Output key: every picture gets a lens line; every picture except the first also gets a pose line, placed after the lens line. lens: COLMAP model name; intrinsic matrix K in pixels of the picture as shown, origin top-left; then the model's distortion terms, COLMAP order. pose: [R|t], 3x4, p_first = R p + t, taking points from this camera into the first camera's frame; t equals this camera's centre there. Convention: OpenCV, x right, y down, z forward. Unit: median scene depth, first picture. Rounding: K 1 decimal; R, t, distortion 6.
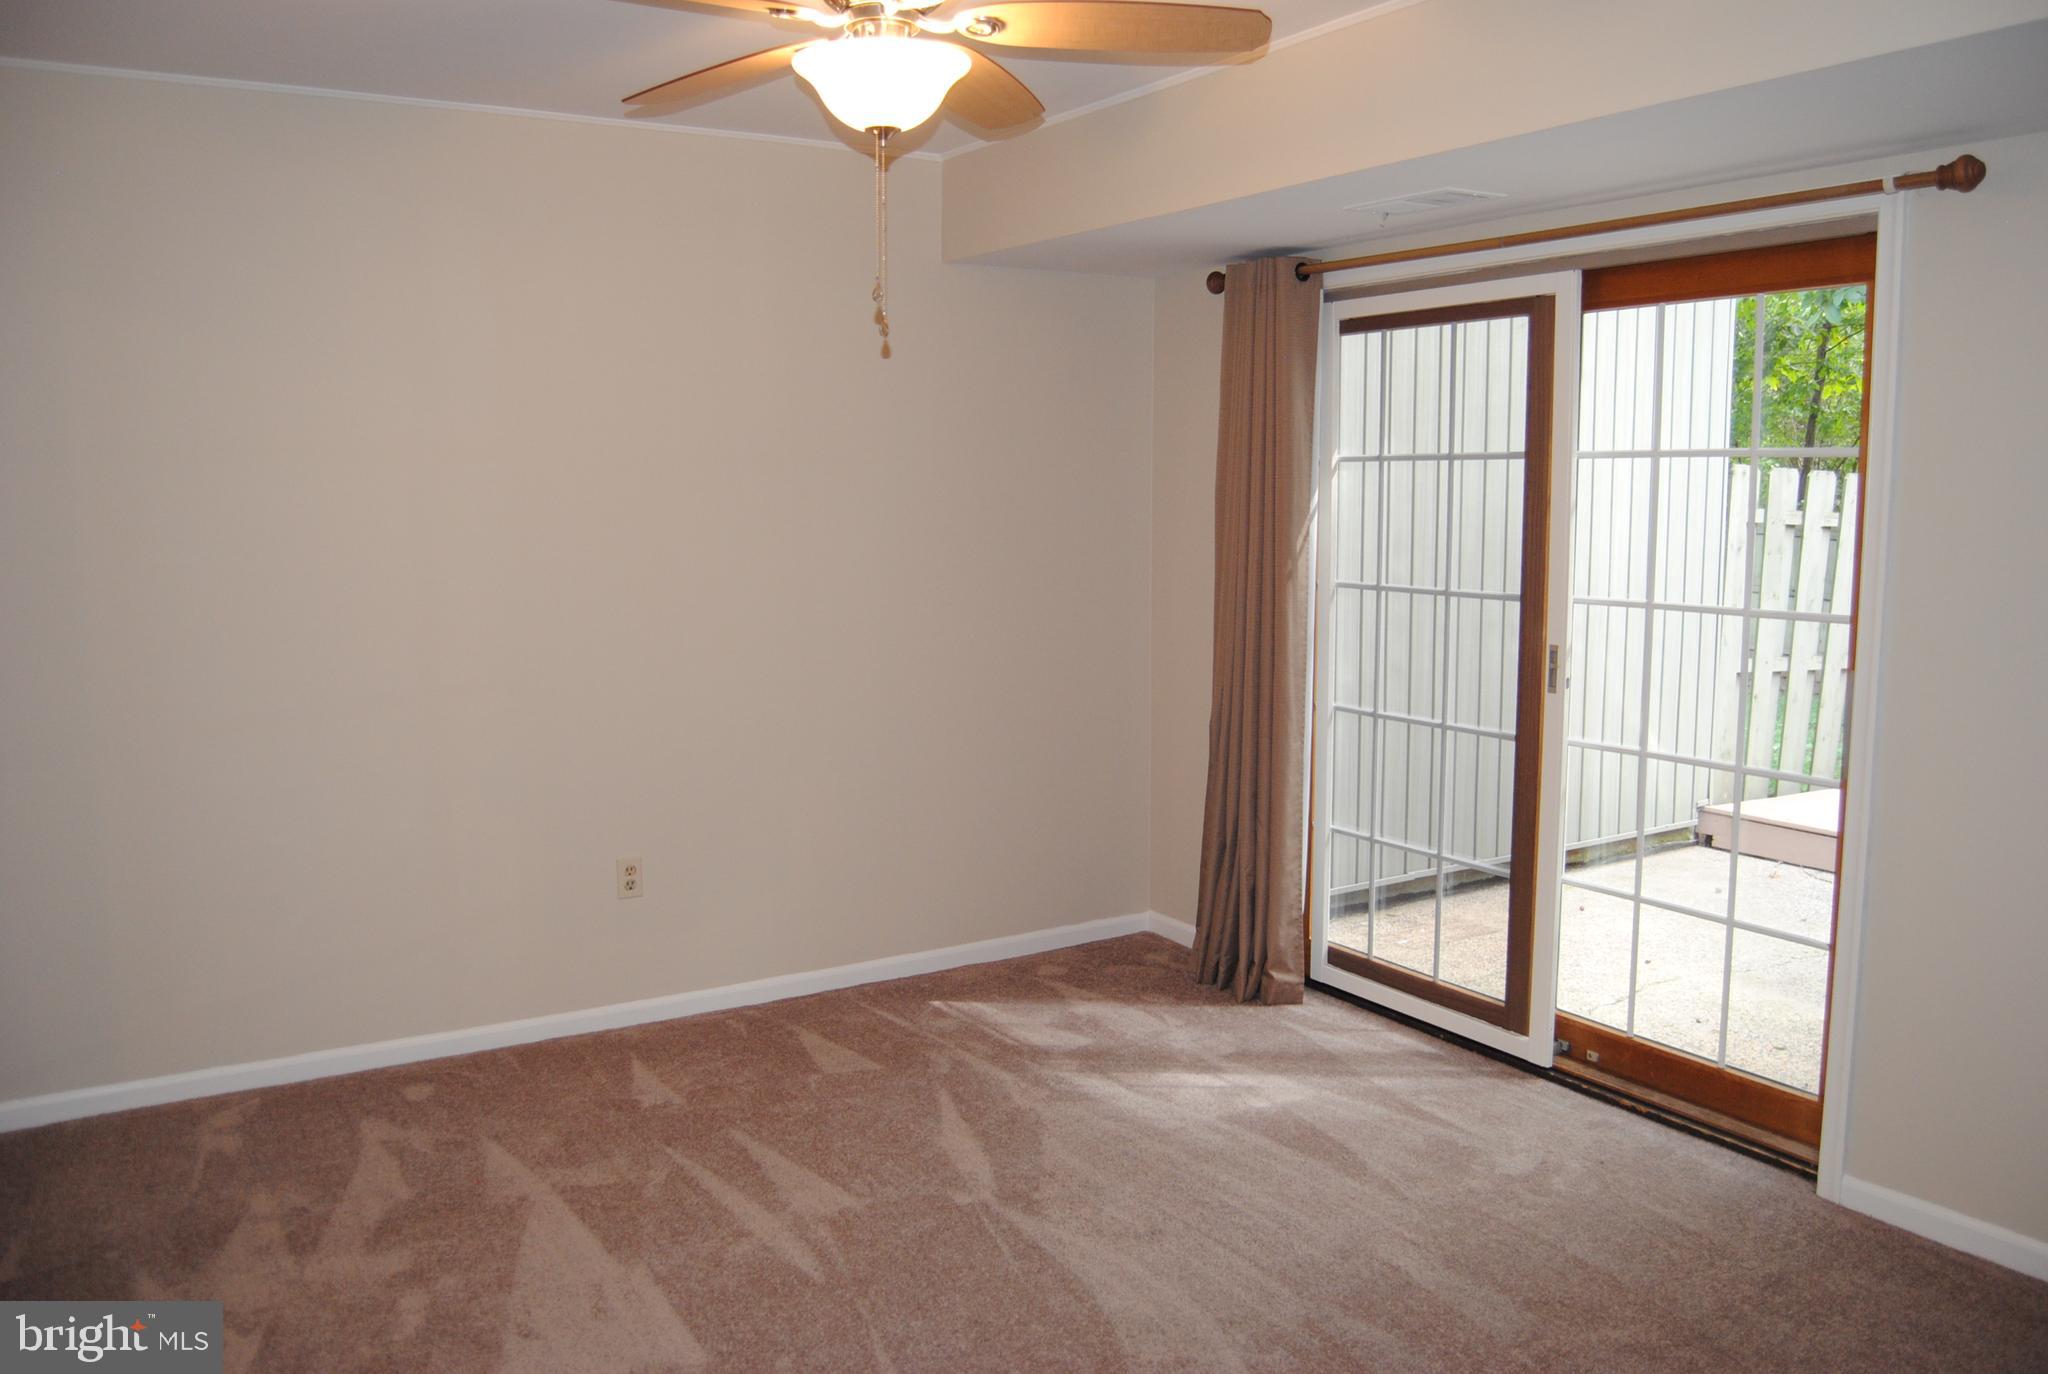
lens RADIAL K [[1614.8, 0, 1028.2], [0, 1614.8, 678.0], [0, 0, 1]] dist [-0.093680, 0.035753]
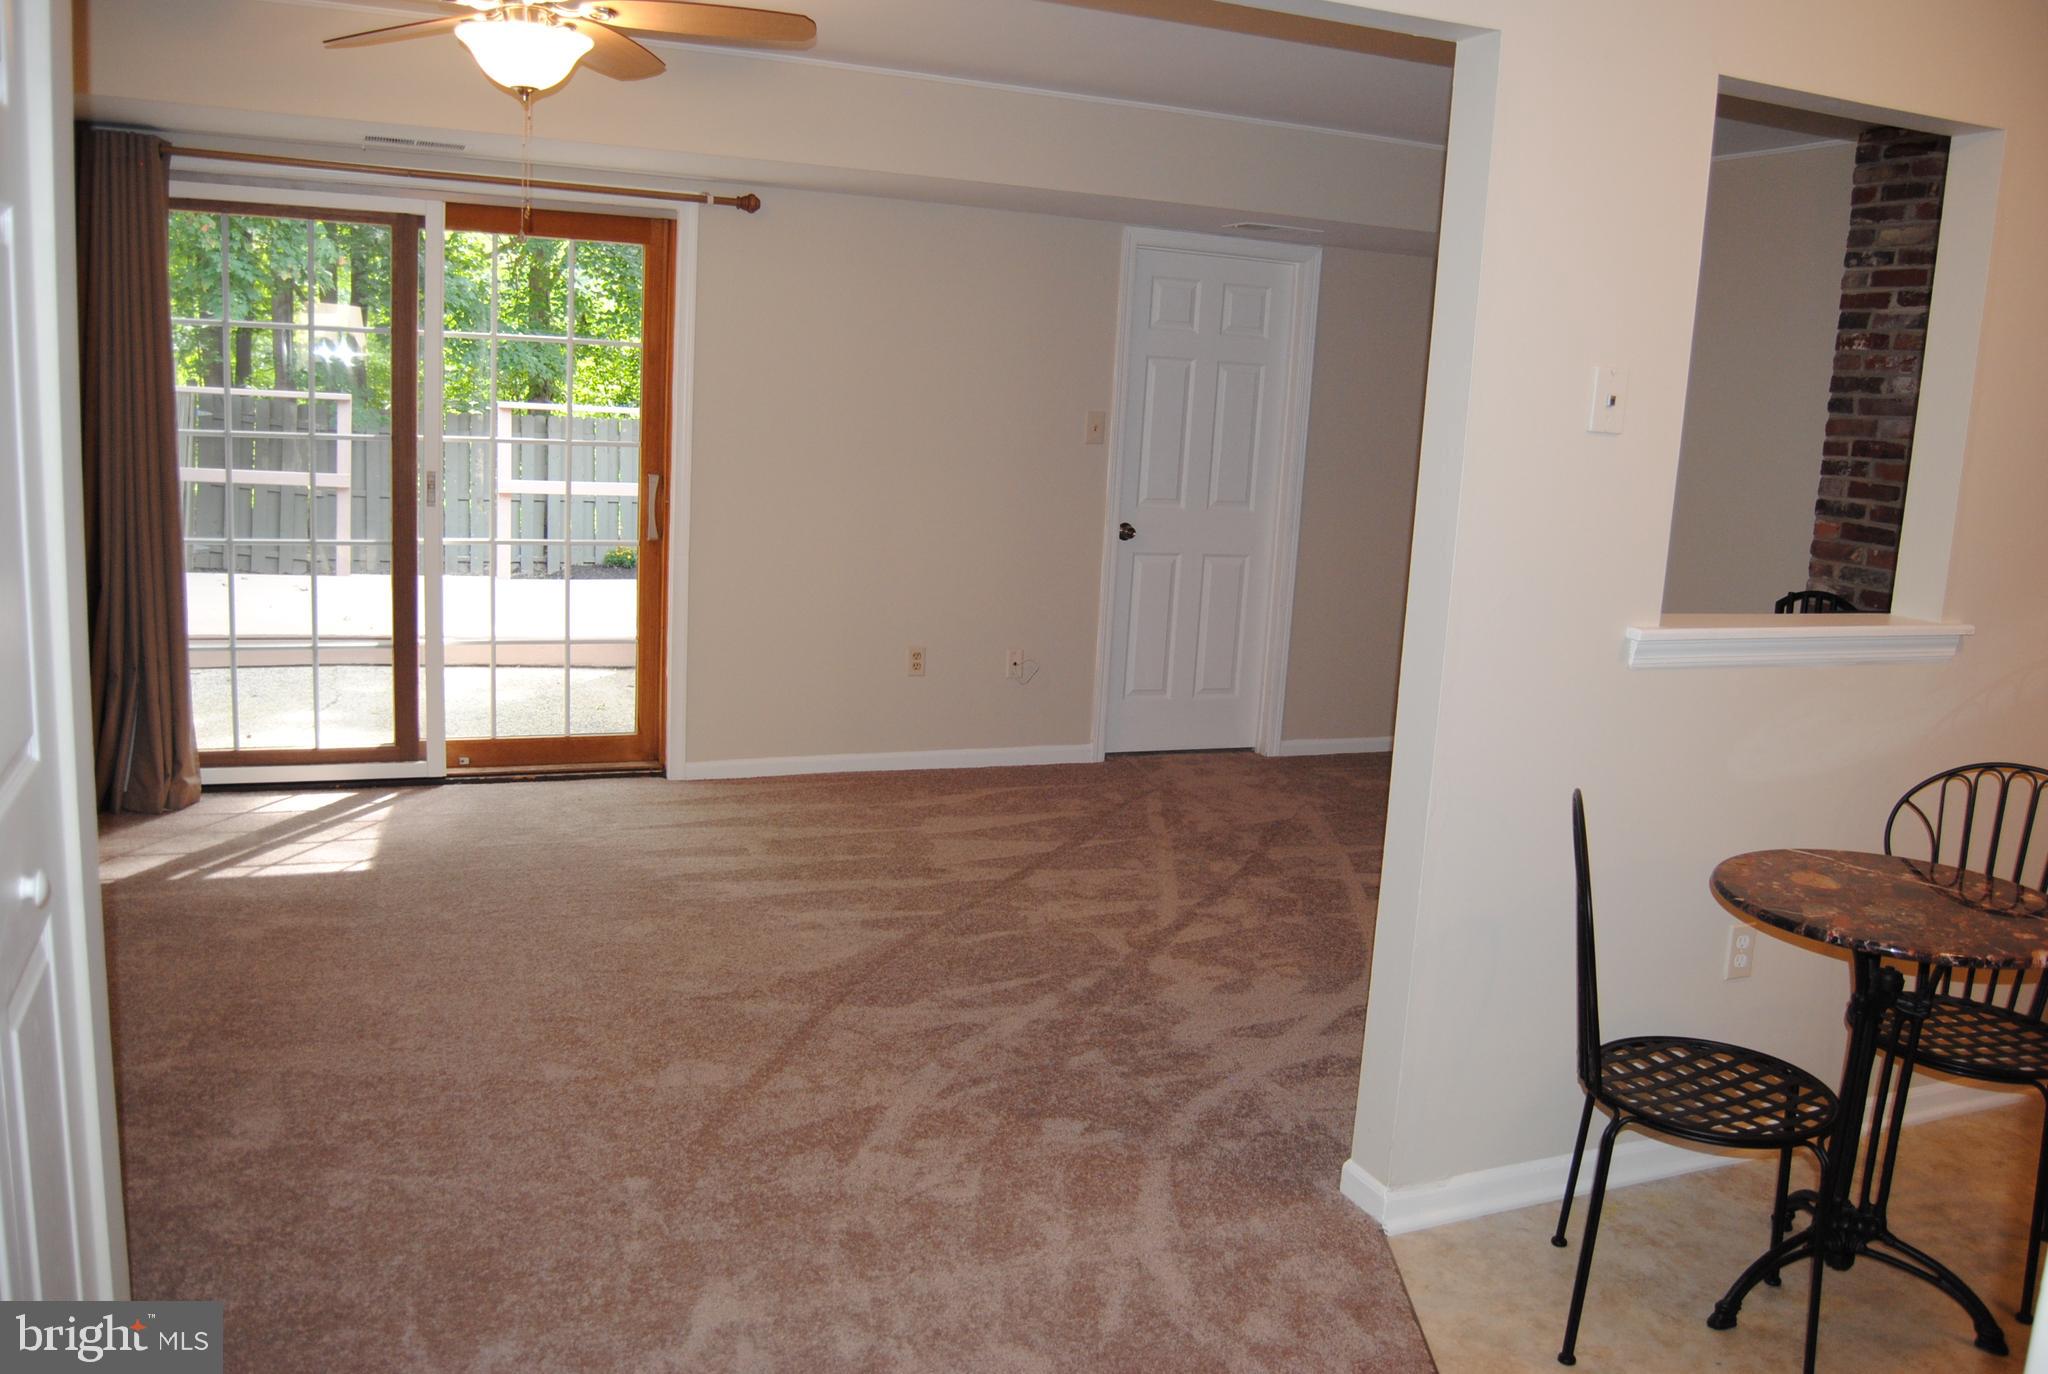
lens RADIAL K [[1614.8, 0, 1028.2], [0, 1614.8, 678.0], [0, 0, 1]] dist [-0.093680, 0.035753]
pose [[0.156323, -0.157274, 0.975104, -0.931476], [0.061384, 0.986880, 0.149333, -0.017793], [-0.985797, 0.036512, 0.163927, 0.260017]]
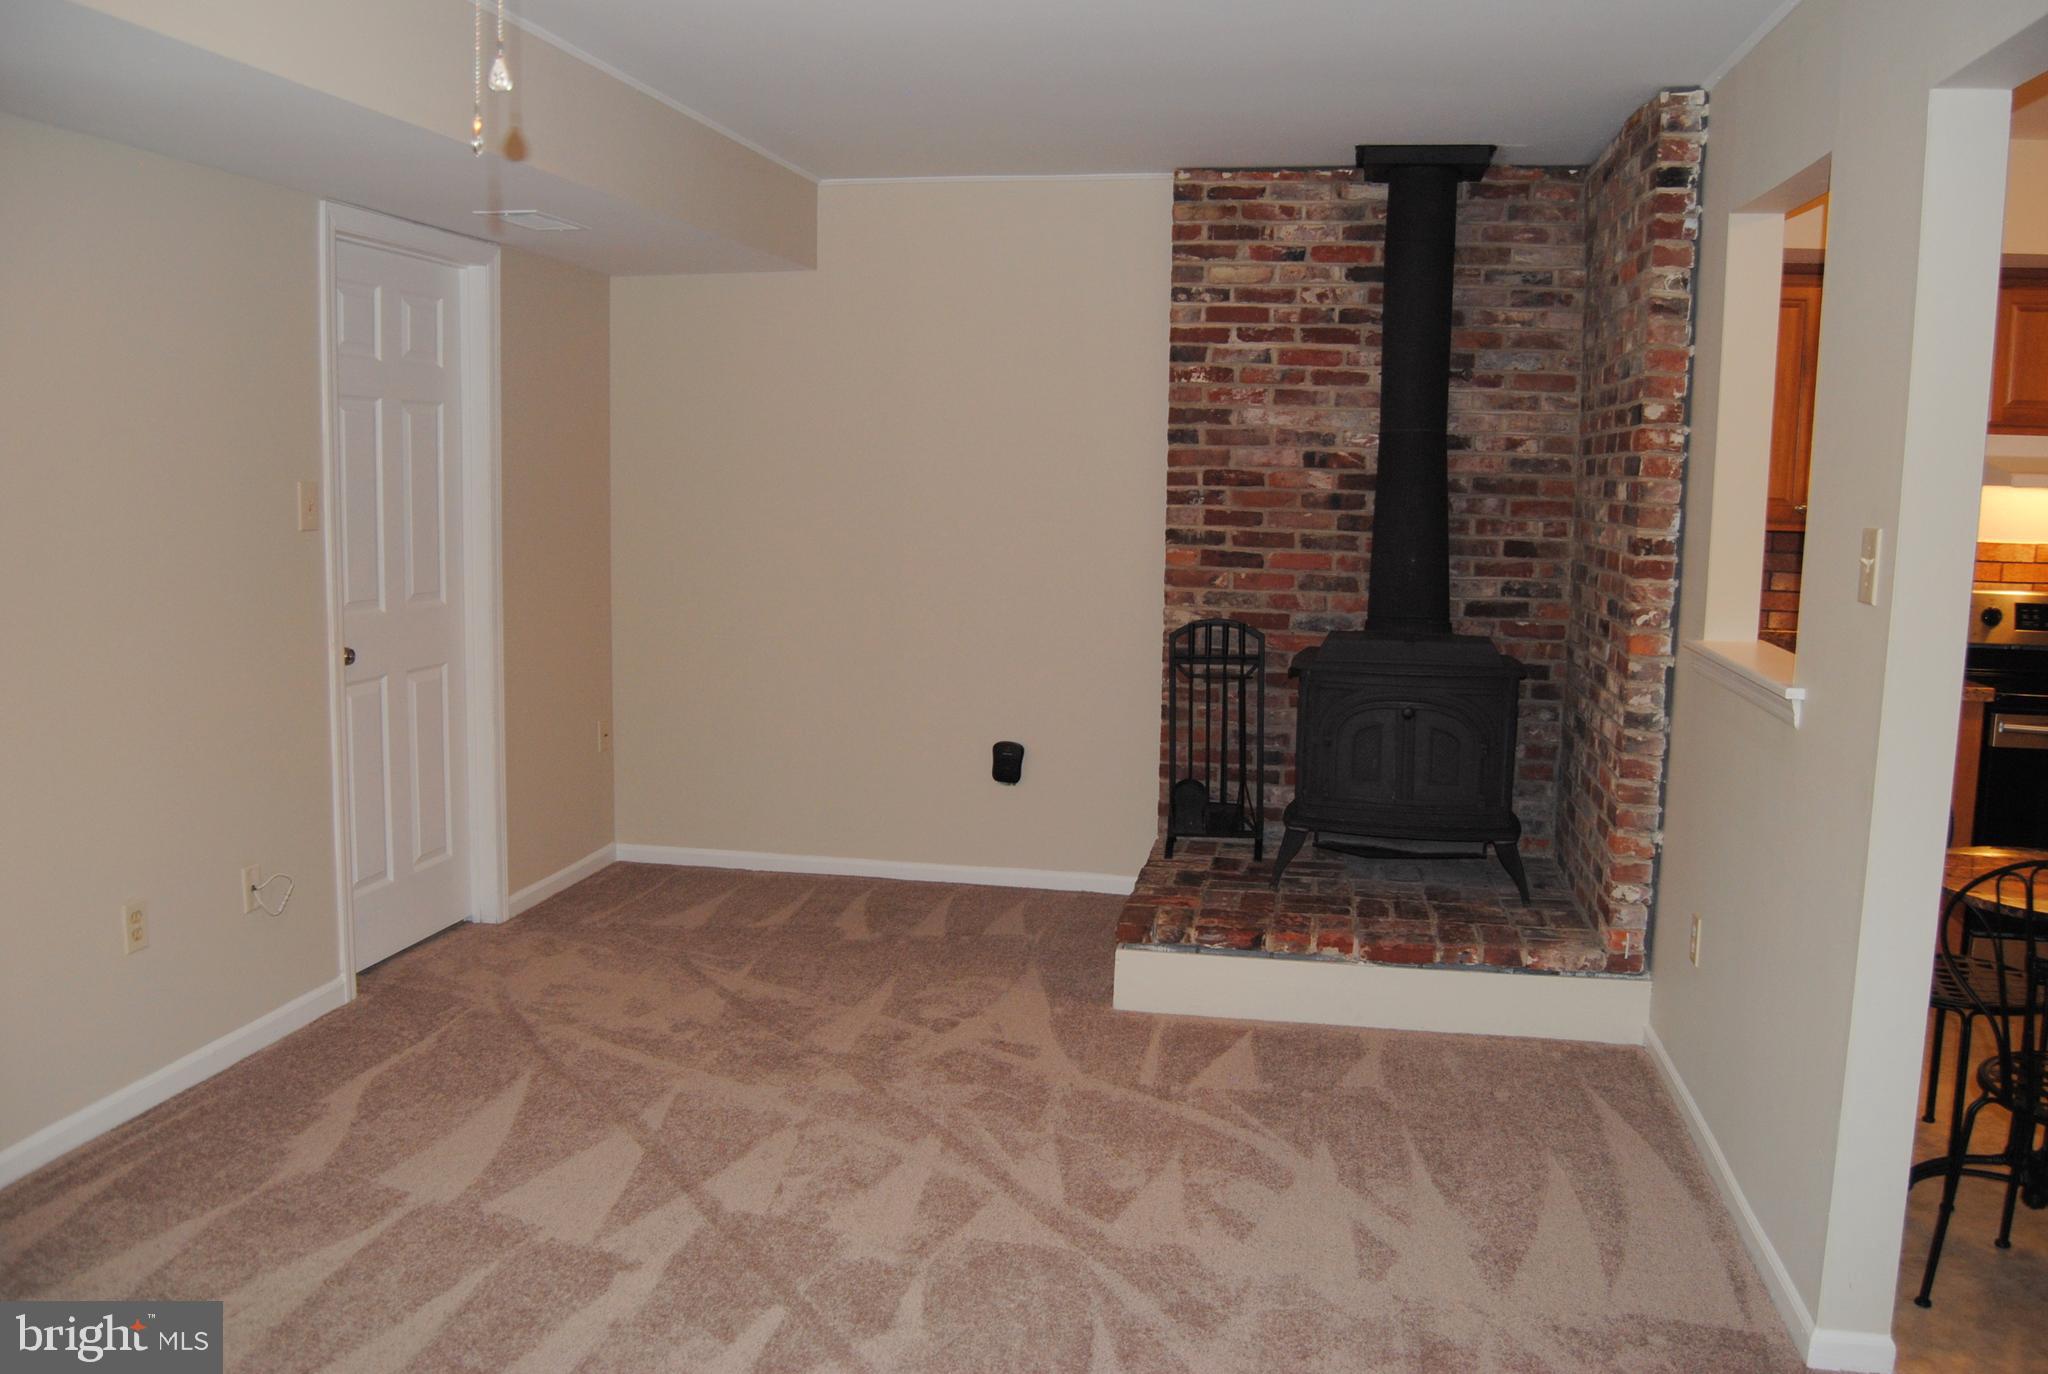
lens RADIAL K [[1612.6, 0, 1037.9], [0, 1612.6, 675.8], [0, 0, 1]] dist [-0.094223, 0.036436]
pose [[-0.737839, -0.097559, 0.667889, -0.388545], [0.061959, 0.975532, 0.210945, -0.097543], [-0.672127, 0.197026, -0.713741, 0.865715]]
